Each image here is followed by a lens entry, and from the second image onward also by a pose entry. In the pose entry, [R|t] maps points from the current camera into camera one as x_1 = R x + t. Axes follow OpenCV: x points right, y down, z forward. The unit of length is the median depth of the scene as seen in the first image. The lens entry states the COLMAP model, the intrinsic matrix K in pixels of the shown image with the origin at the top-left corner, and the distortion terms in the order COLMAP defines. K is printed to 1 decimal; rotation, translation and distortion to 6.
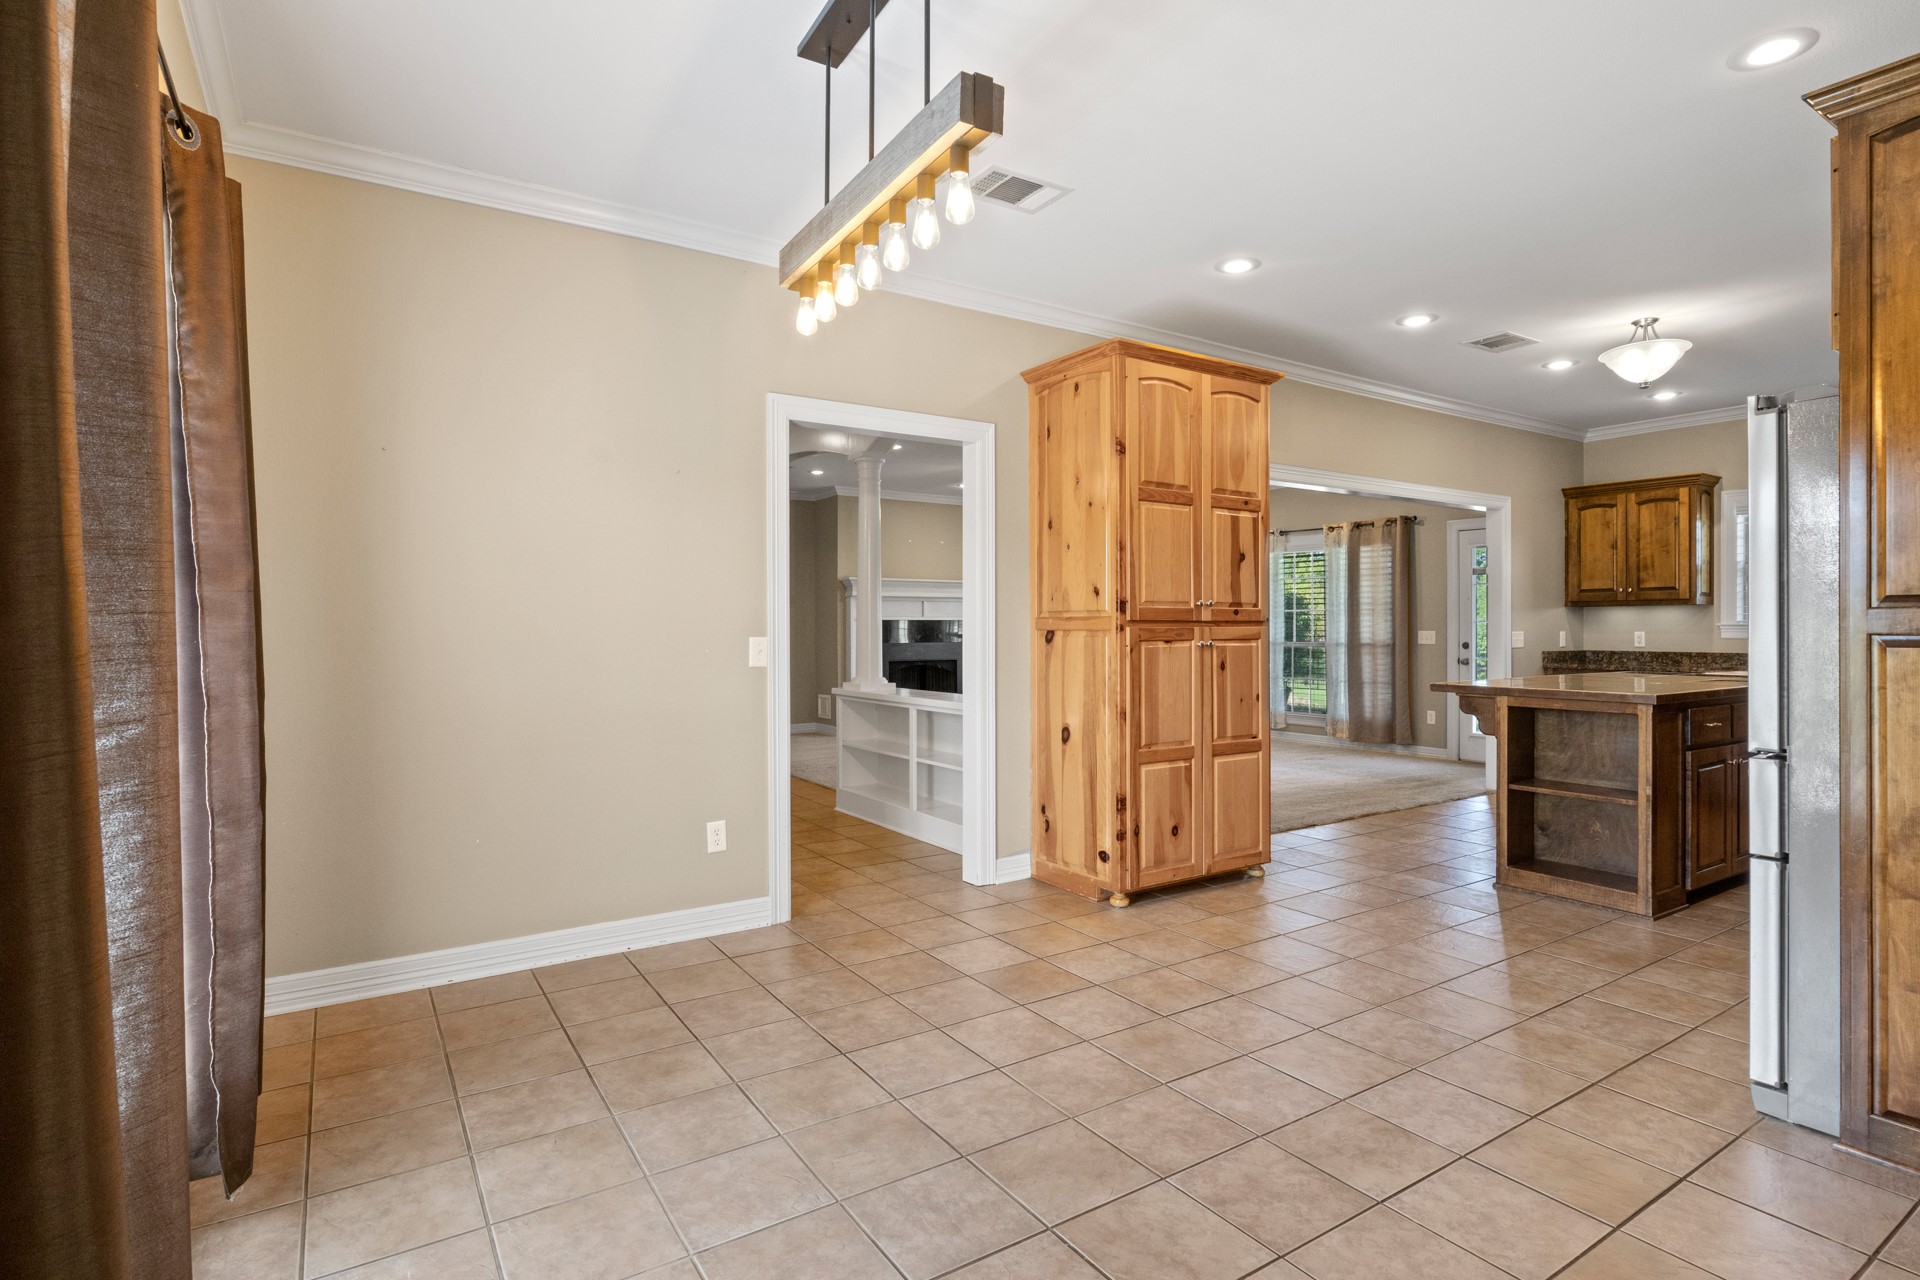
lens RADIAL K [[958.6, 0, 964.5], [0, 958.6, 626.6], [0, 0, 1]] dist [-0.008922, 0.001305]
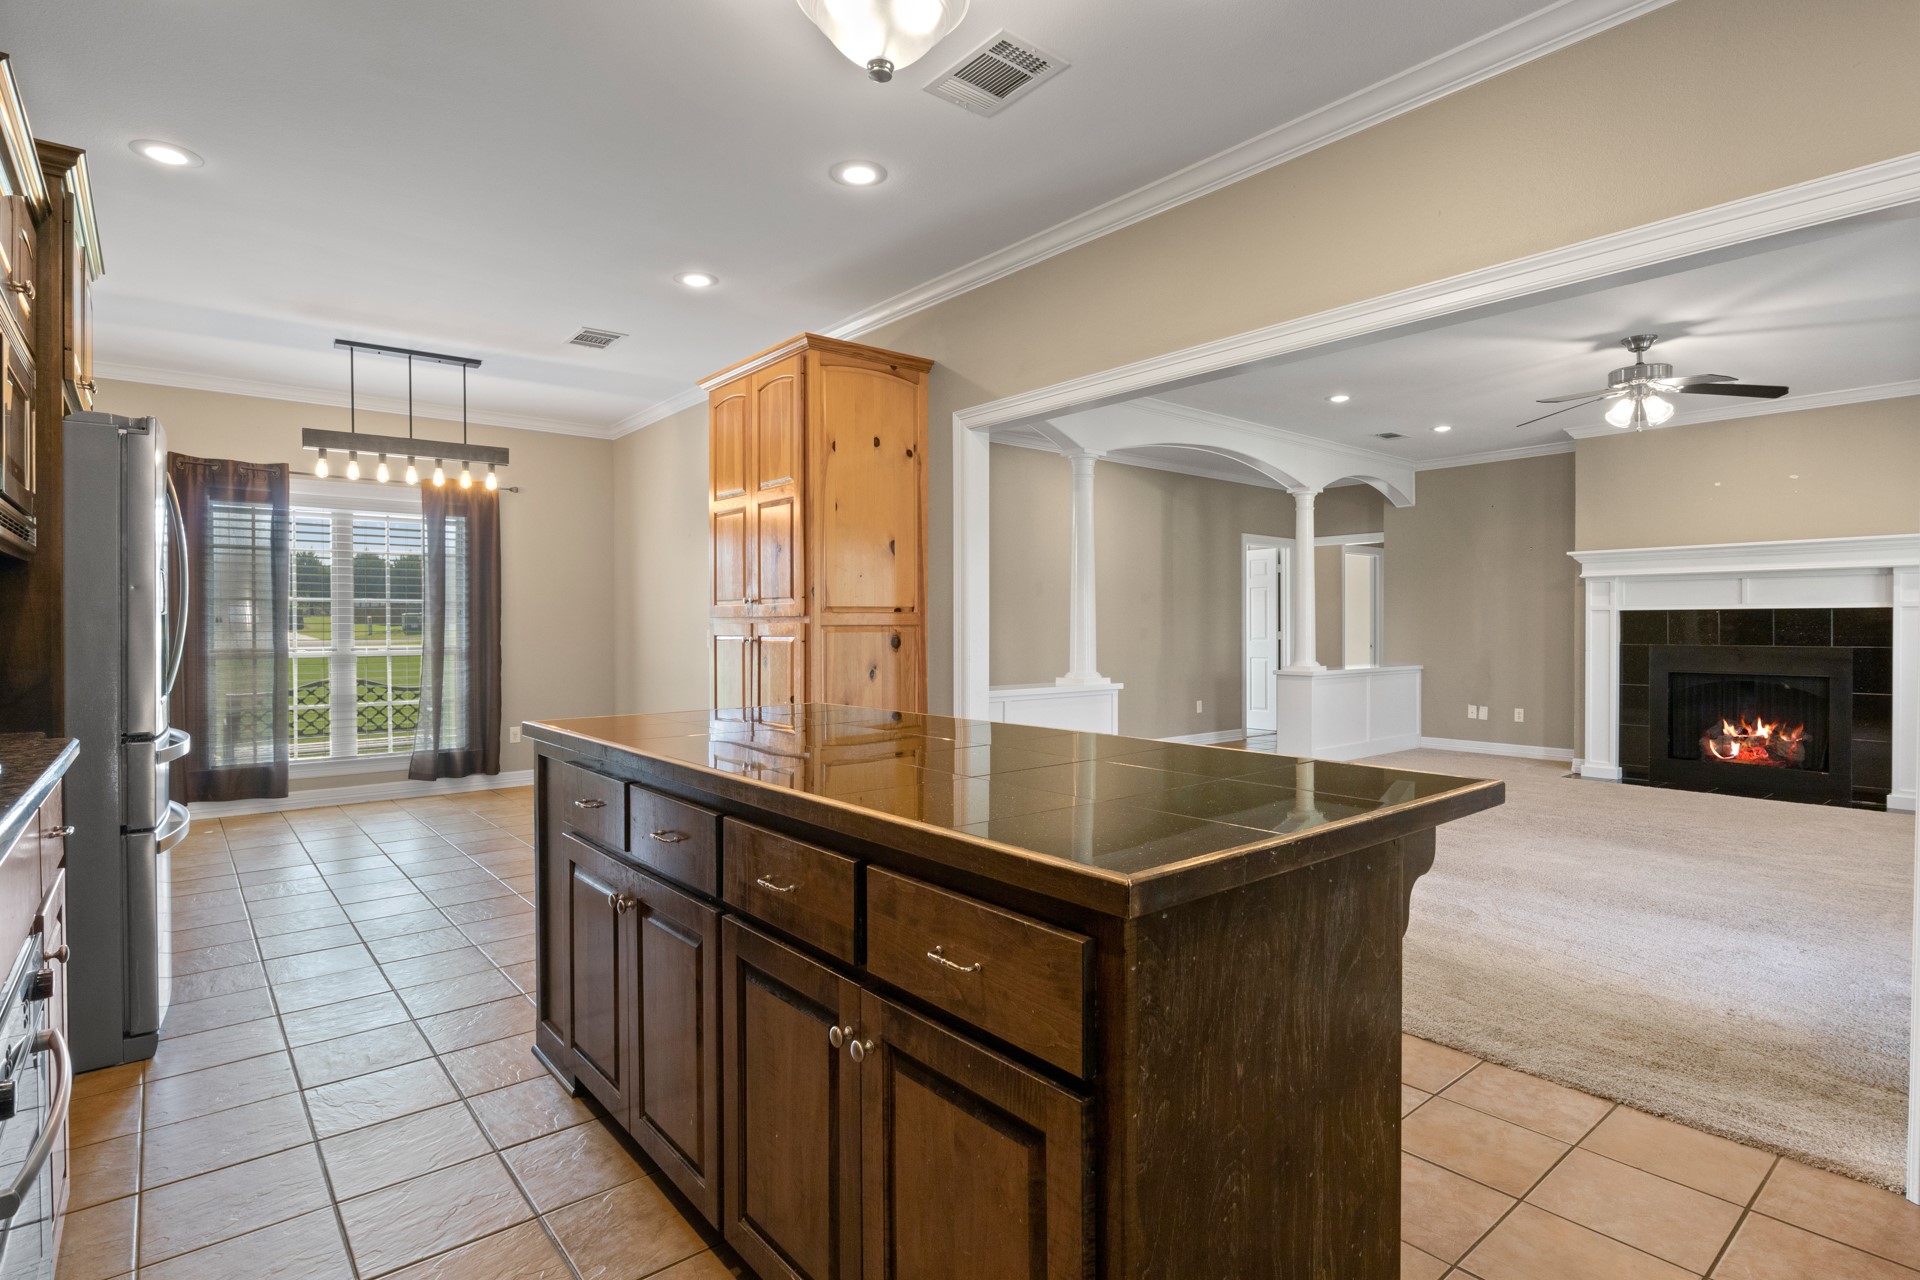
lens RADIAL K [[958.6, 0, 964.5], [0, 958.6, 626.6], [0, 0, 1]] dist [-0.008922, 0.001305]
pose [[0.122416, 0.003662, -0.992472, 1.574257], [0.003998, 0.999983, 0.004183, 0.000191], [0.992471, -0.004480, 0.122399, 1.341140]]
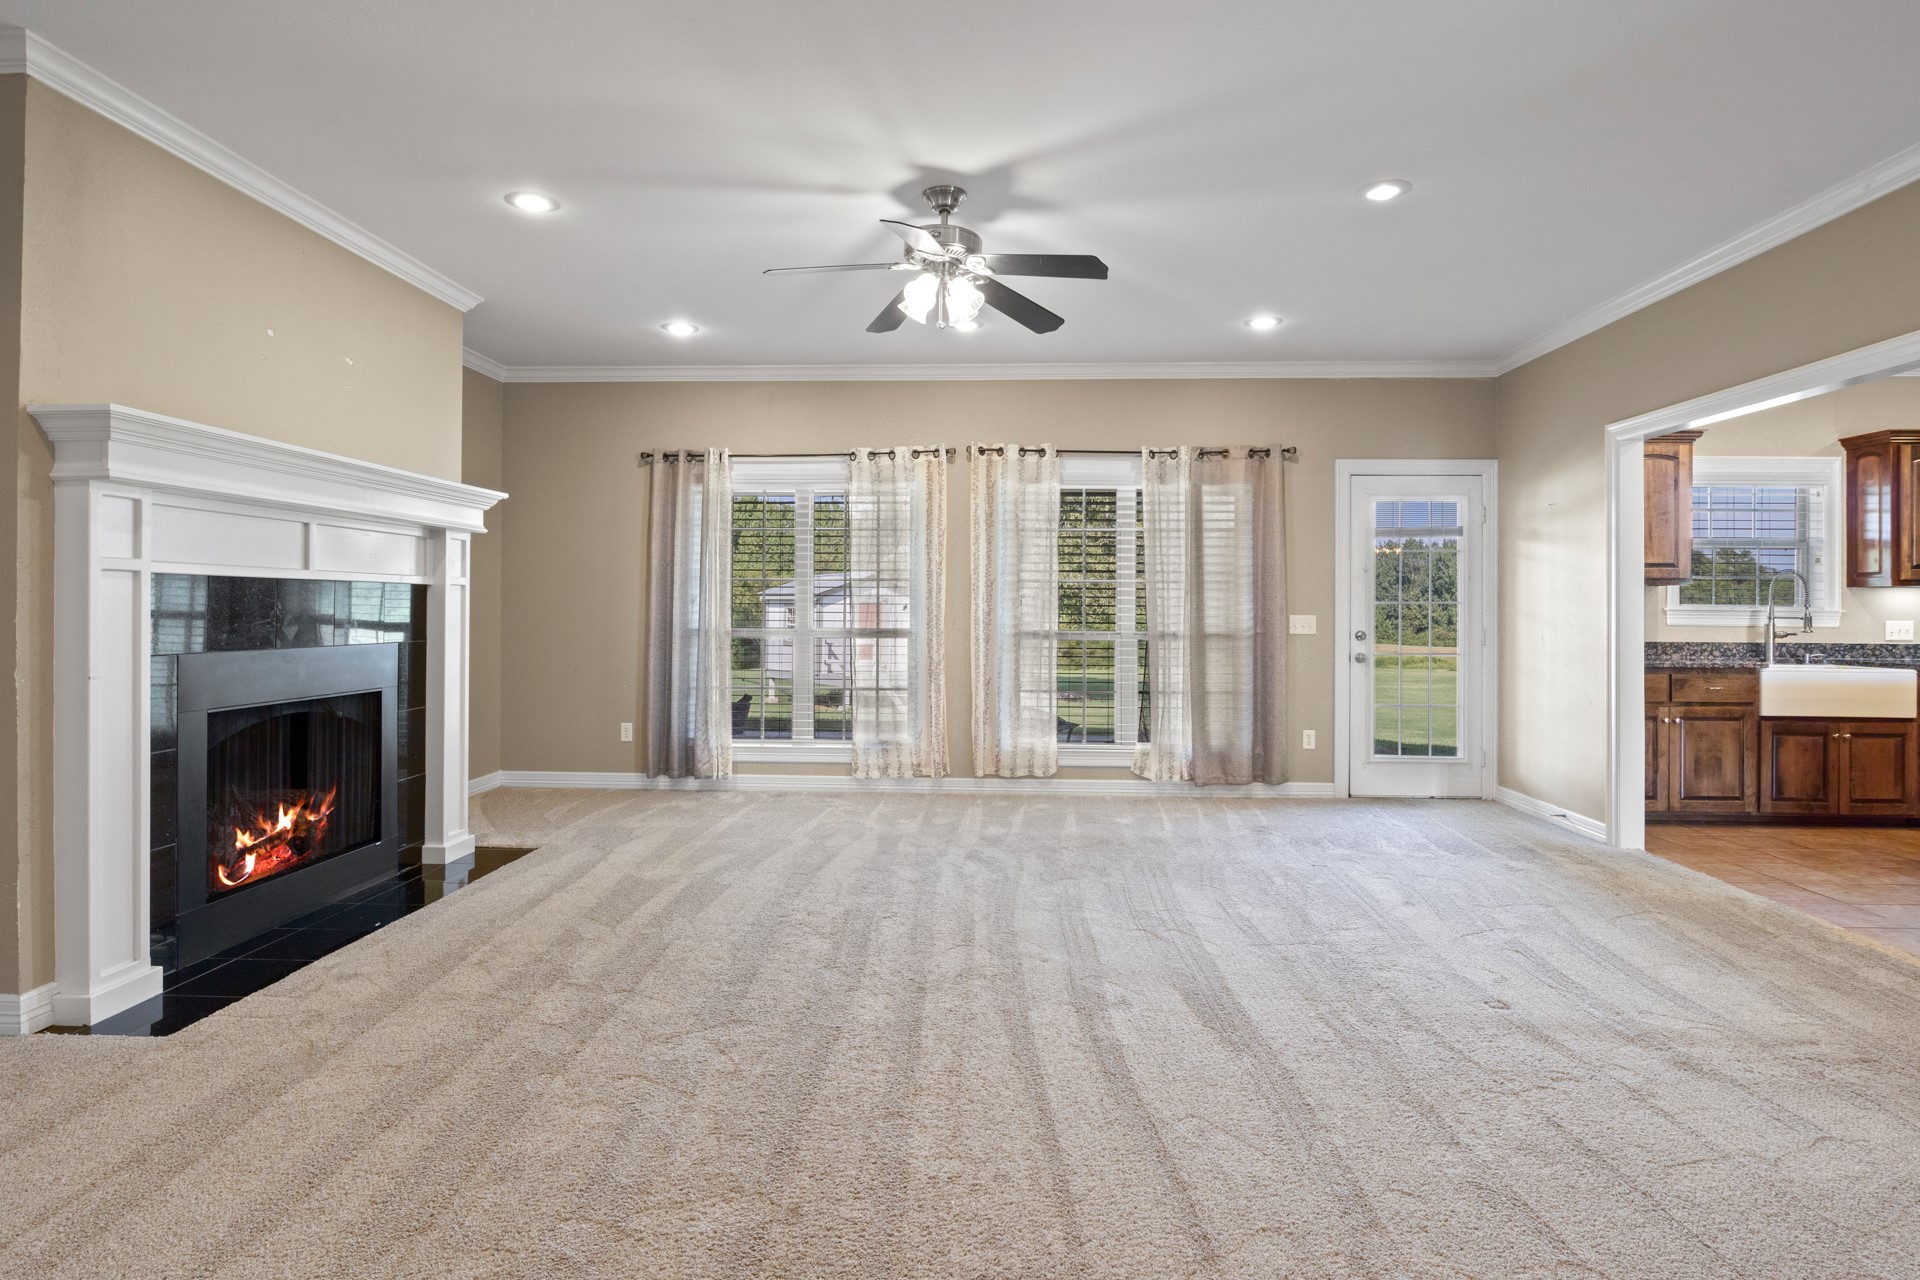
lens RADIAL K [[969.8, 0, 960.5], [0, 969.8, 604.8], [0, 0, 1]] dist [-0.007876, -0.000147]
pose [[0.585463, 0.009115, 0.810648, -0.568761], [-0.008030, 0.999953, -0.005443, 0.006941], [-0.810659, -0.003323, 0.585509, 1.936689]]
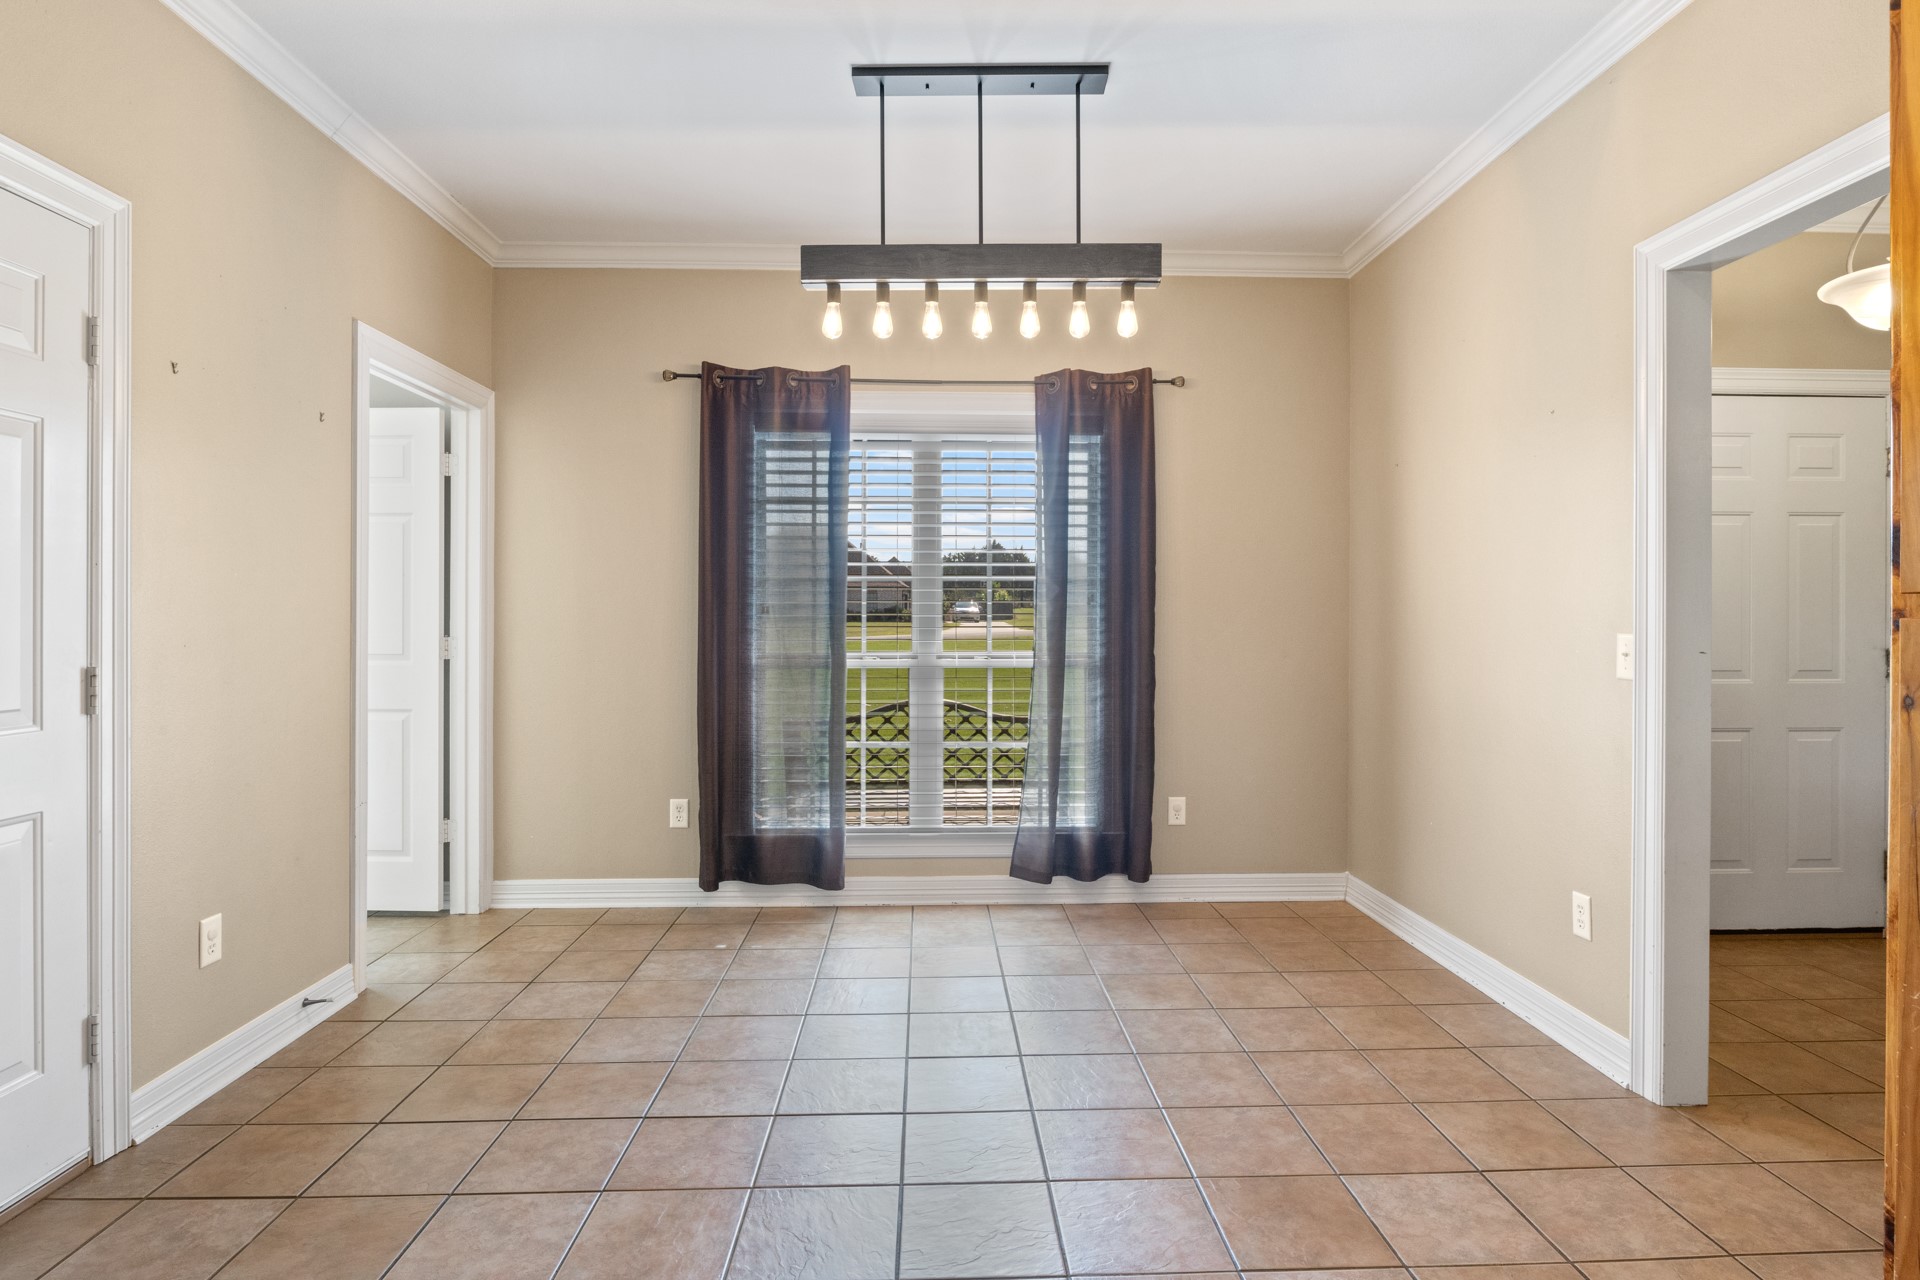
lens RADIAL K [[1013.7, 0, 962.7], [0, 1013.7, 622.8], [0, 0, 1]] dist [-0.007232, -0.000600]
pose [[-0.512042, 0.004728, -0.858948, 0.649131], [0.001637, 0.999988, 0.004528, 0.000483], [0.858959, 0.000912, -0.512043, 1.053216]]
